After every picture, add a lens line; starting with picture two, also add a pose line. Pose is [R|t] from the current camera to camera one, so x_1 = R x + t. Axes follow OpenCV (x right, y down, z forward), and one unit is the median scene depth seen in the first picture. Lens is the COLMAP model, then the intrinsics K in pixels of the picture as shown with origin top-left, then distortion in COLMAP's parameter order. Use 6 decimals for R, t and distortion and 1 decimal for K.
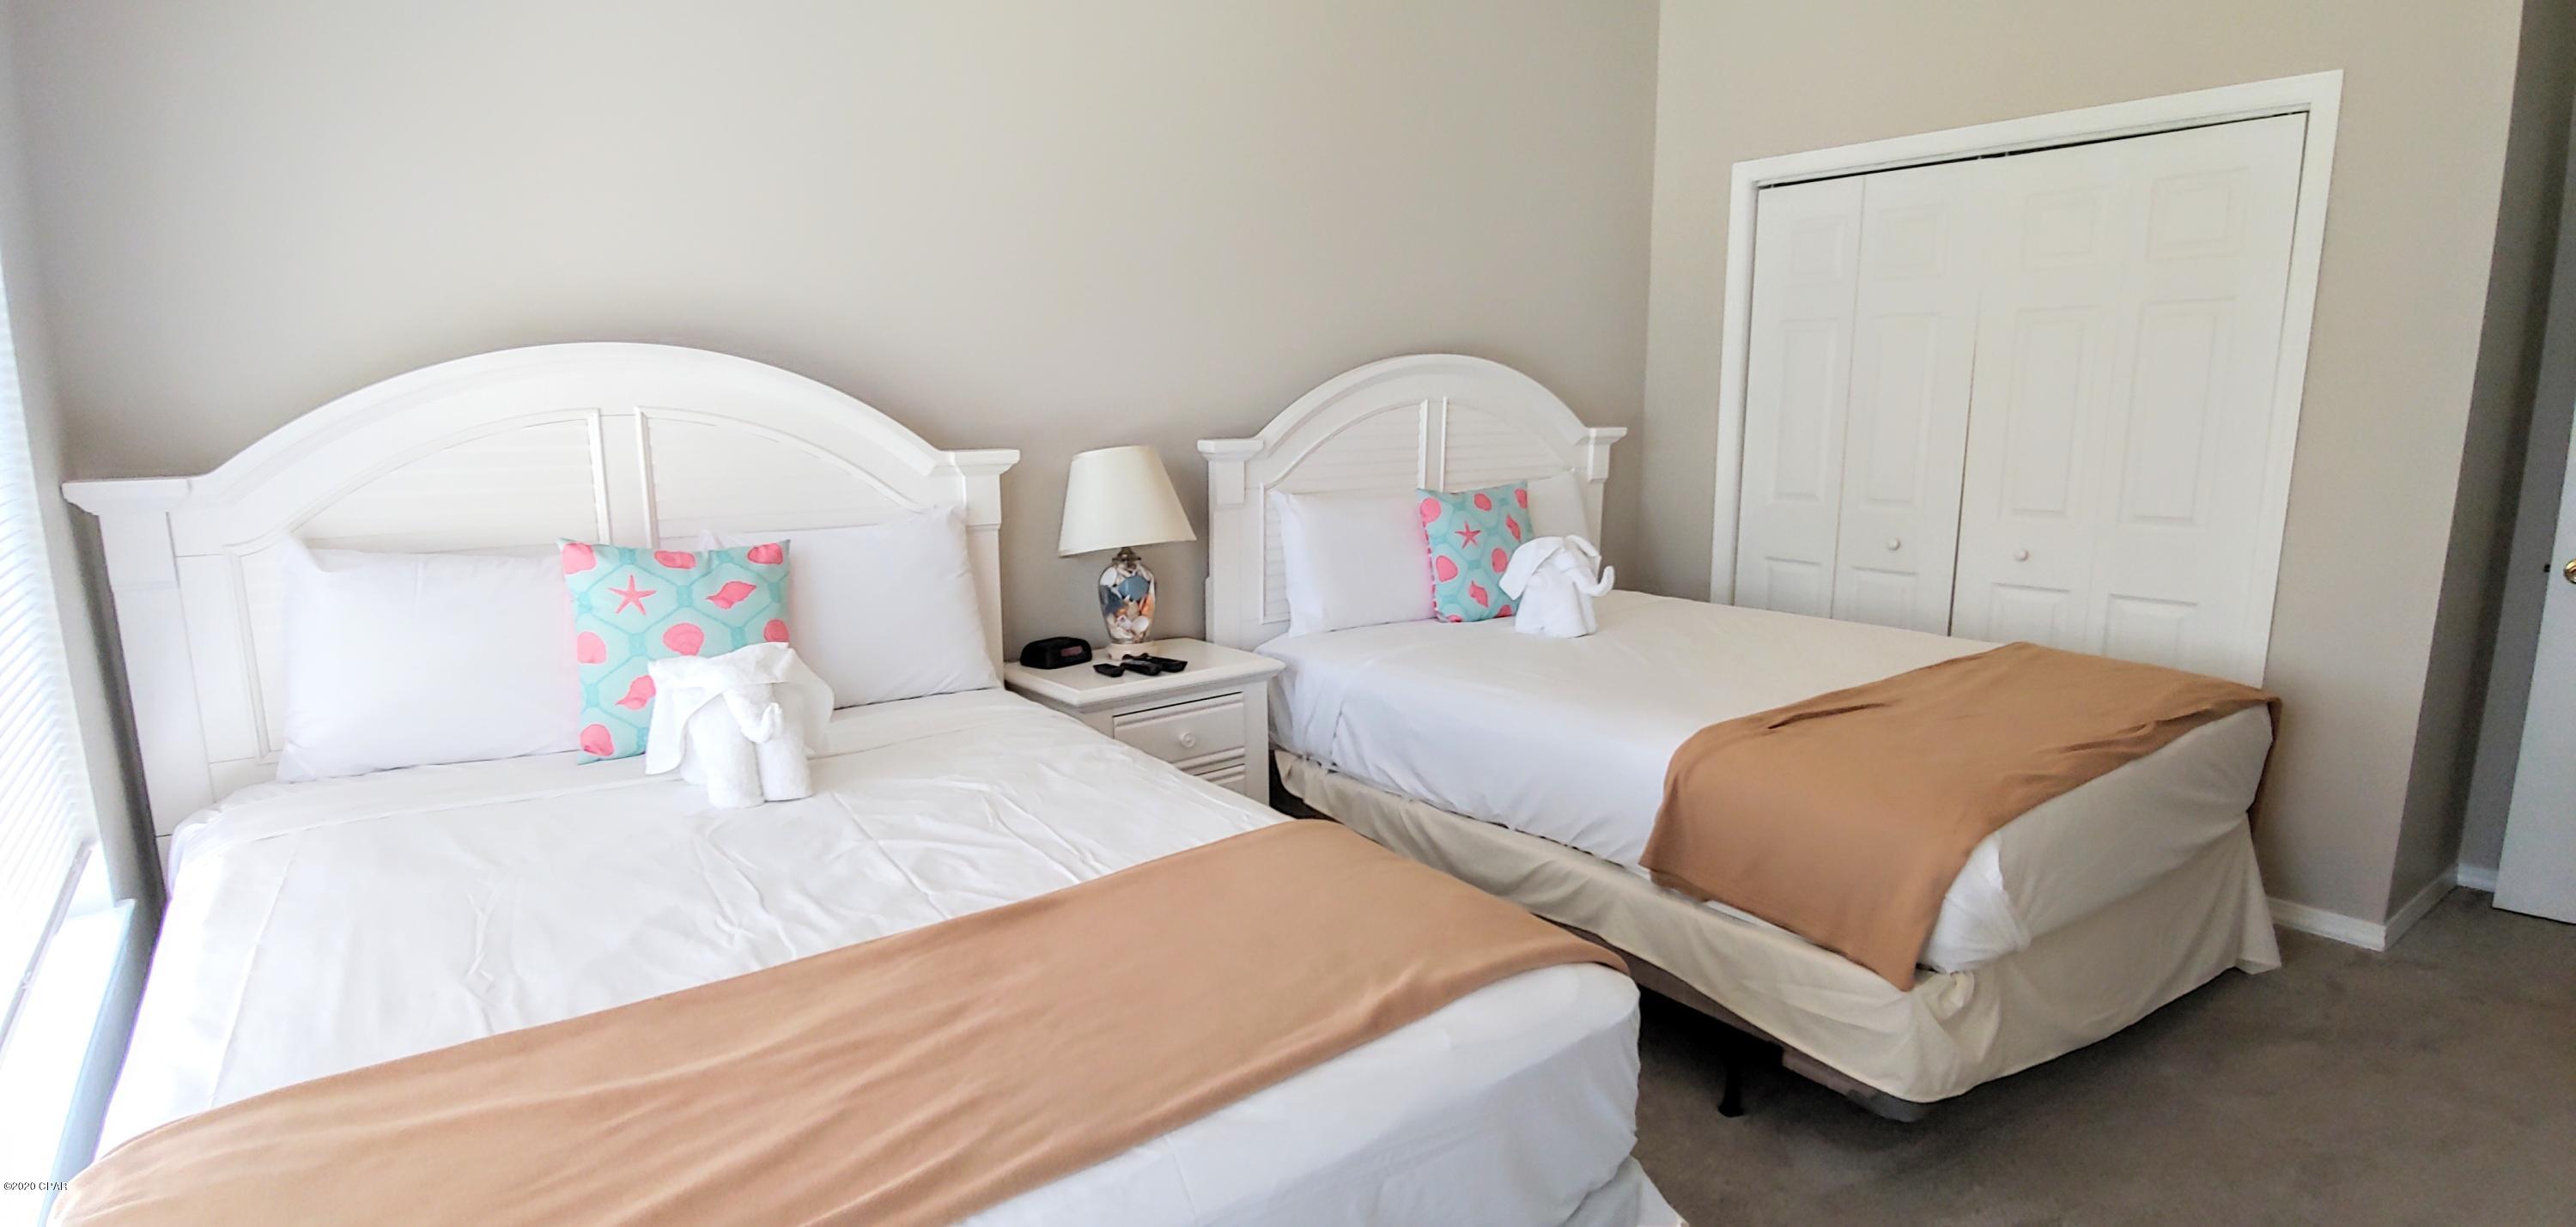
lens RADIAL K [[1294.2, 0, 1285.0], [0, 1294.2, 641.7], [0, 0, 1]] dist [-0.010885, -0.000118]
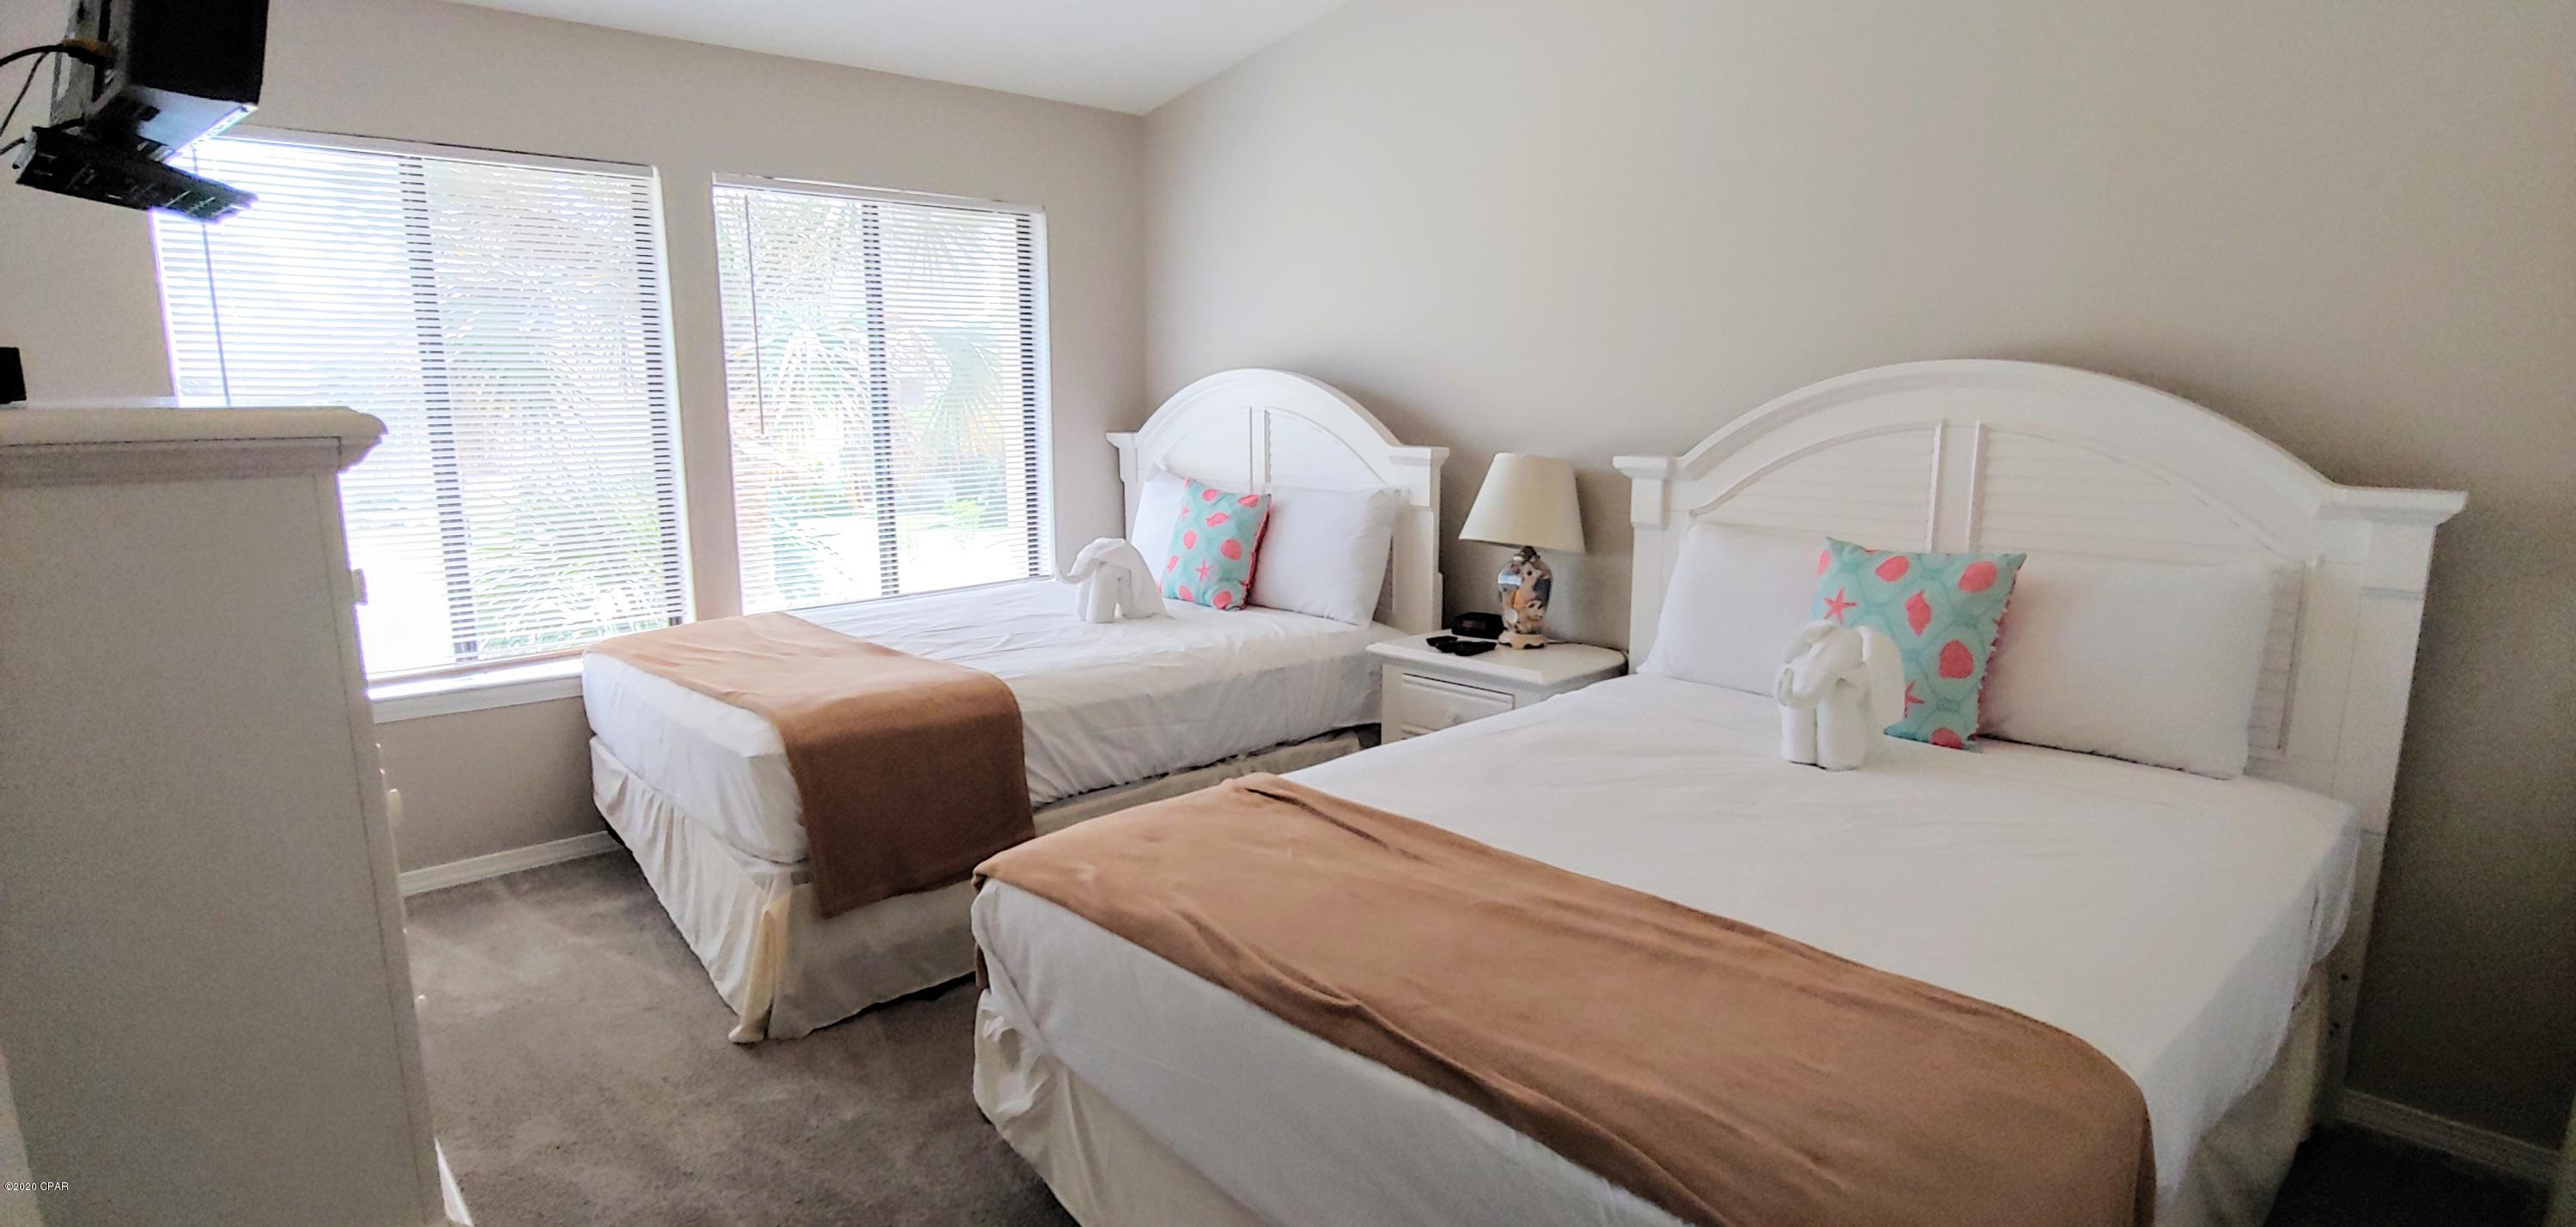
lens RADIAL K [[1268.6, 0, 1288.0], [0, 1268.6, 613.5], [0, 0, 1]] dist [-0.004719, -0.000370]
pose [[0.092611, 0.174645, -0.980266, 0.816201], [-0.199129, 0.967858, 0.153621, -0.126563], [0.975587, 0.180972, 0.124411, 0.607544]]
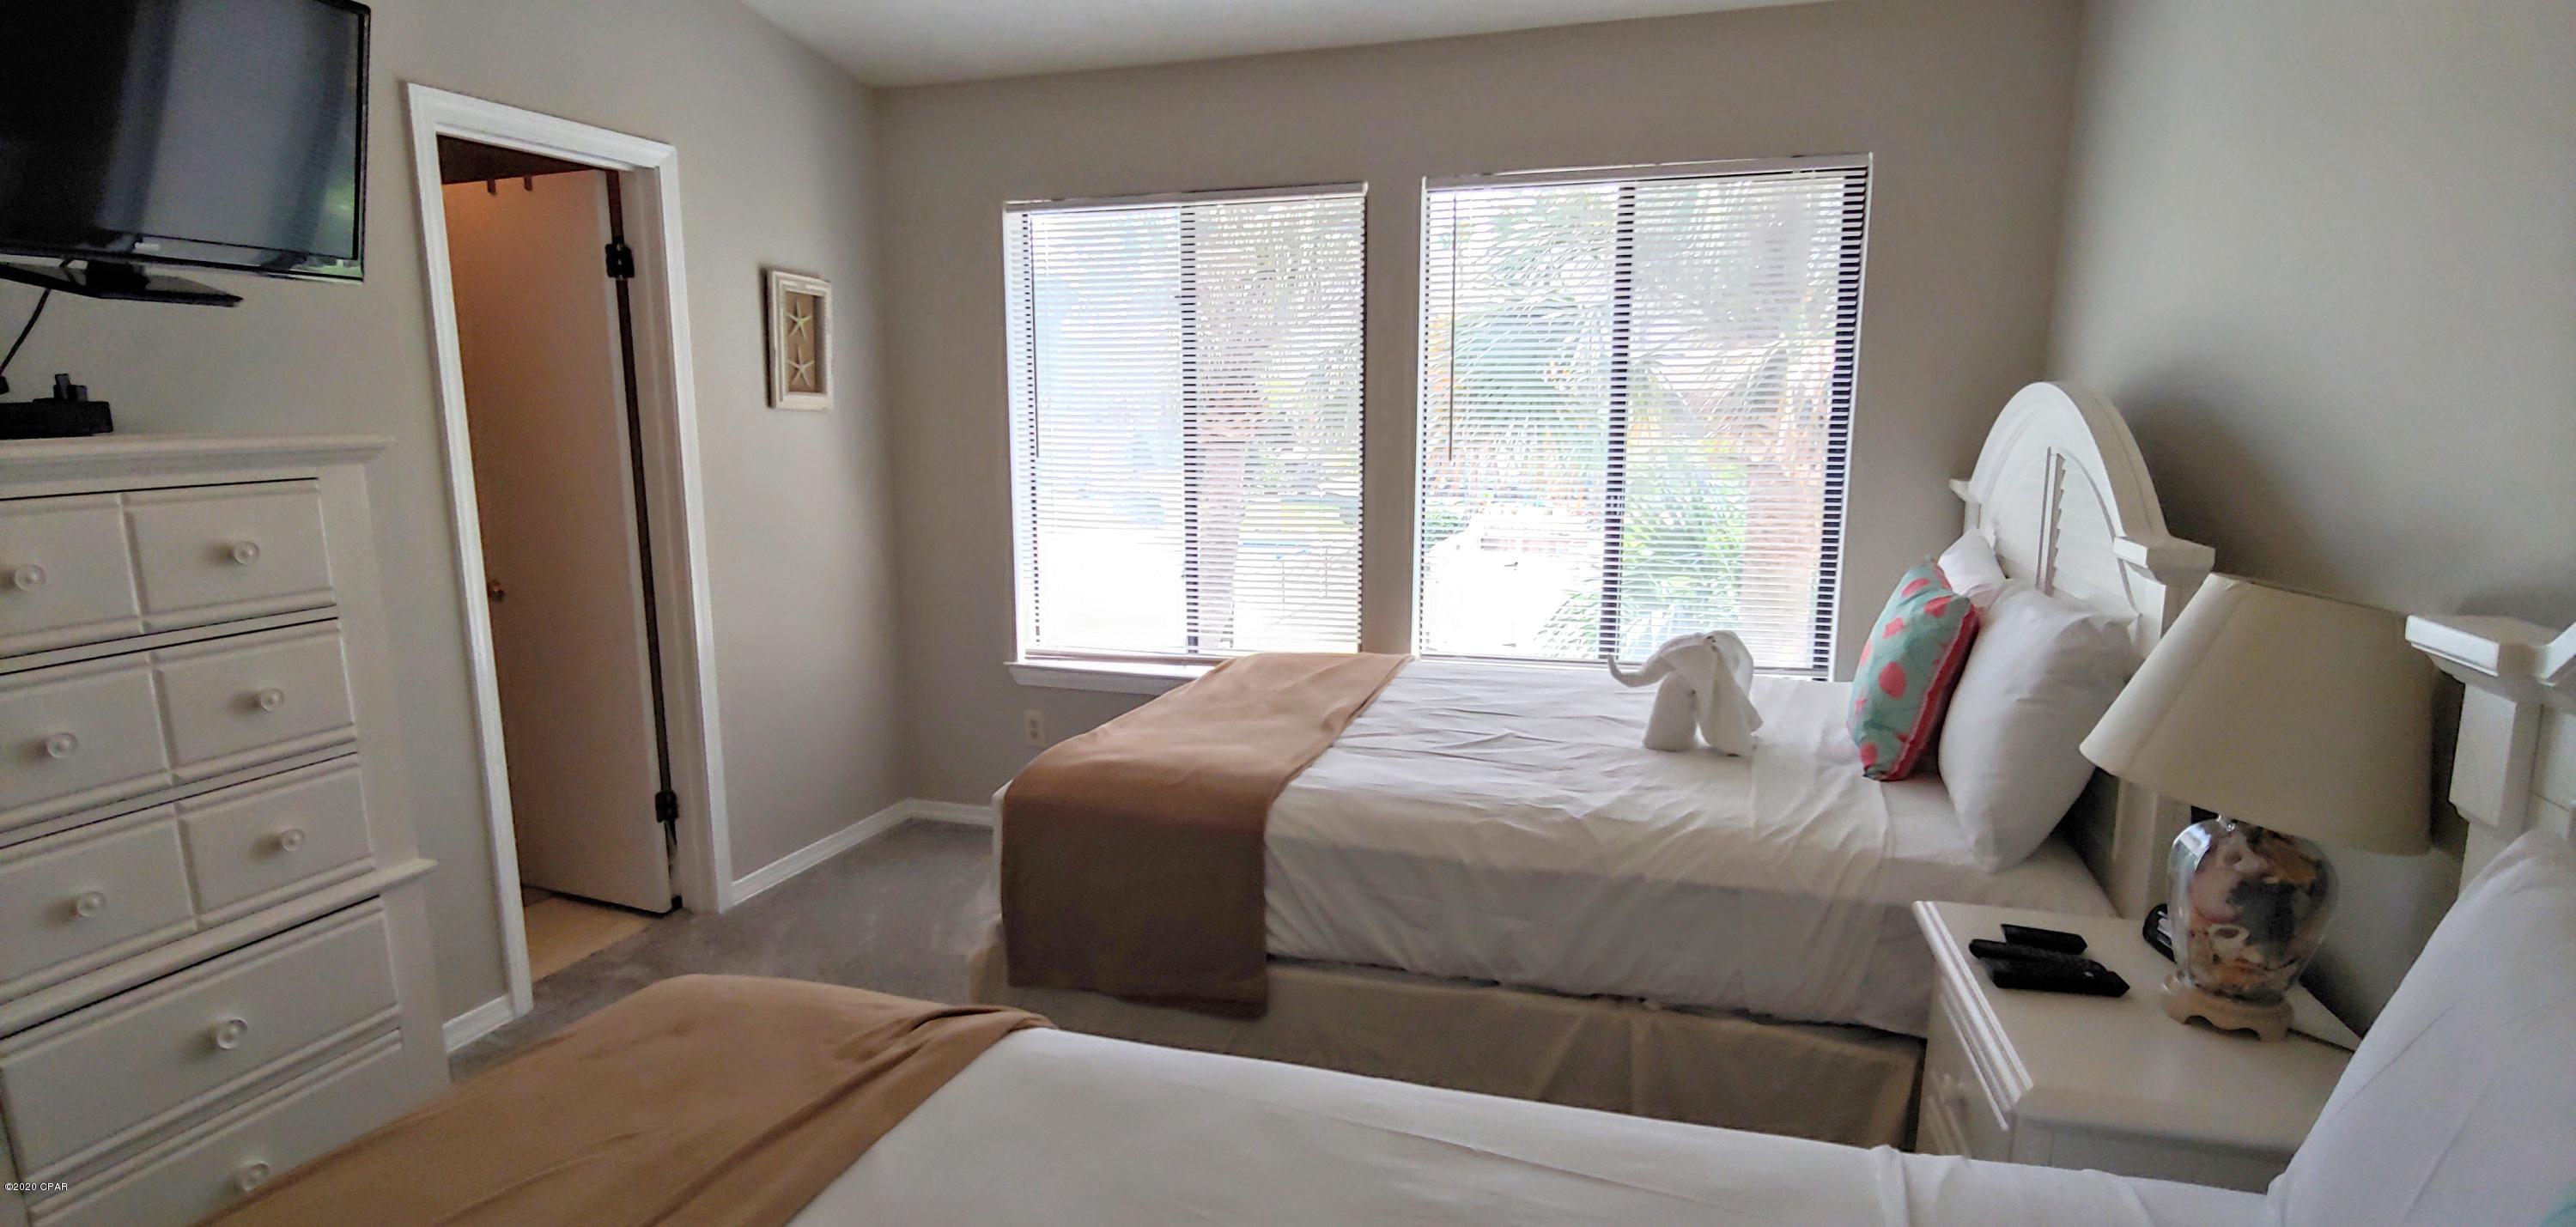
lens RADIAL K [[1294.2, 0, 1285.0], [0, 1294.2, 641.7], [0, 0, 1]] dist [-0.010885, -0.000118]
pose [[-0.810961, 0.109642, -0.574736, 0.375943], [-0.114253, 0.933702, 0.339334, -0.215618], [0.573837, 0.340852, -0.744668, 1.003175]]
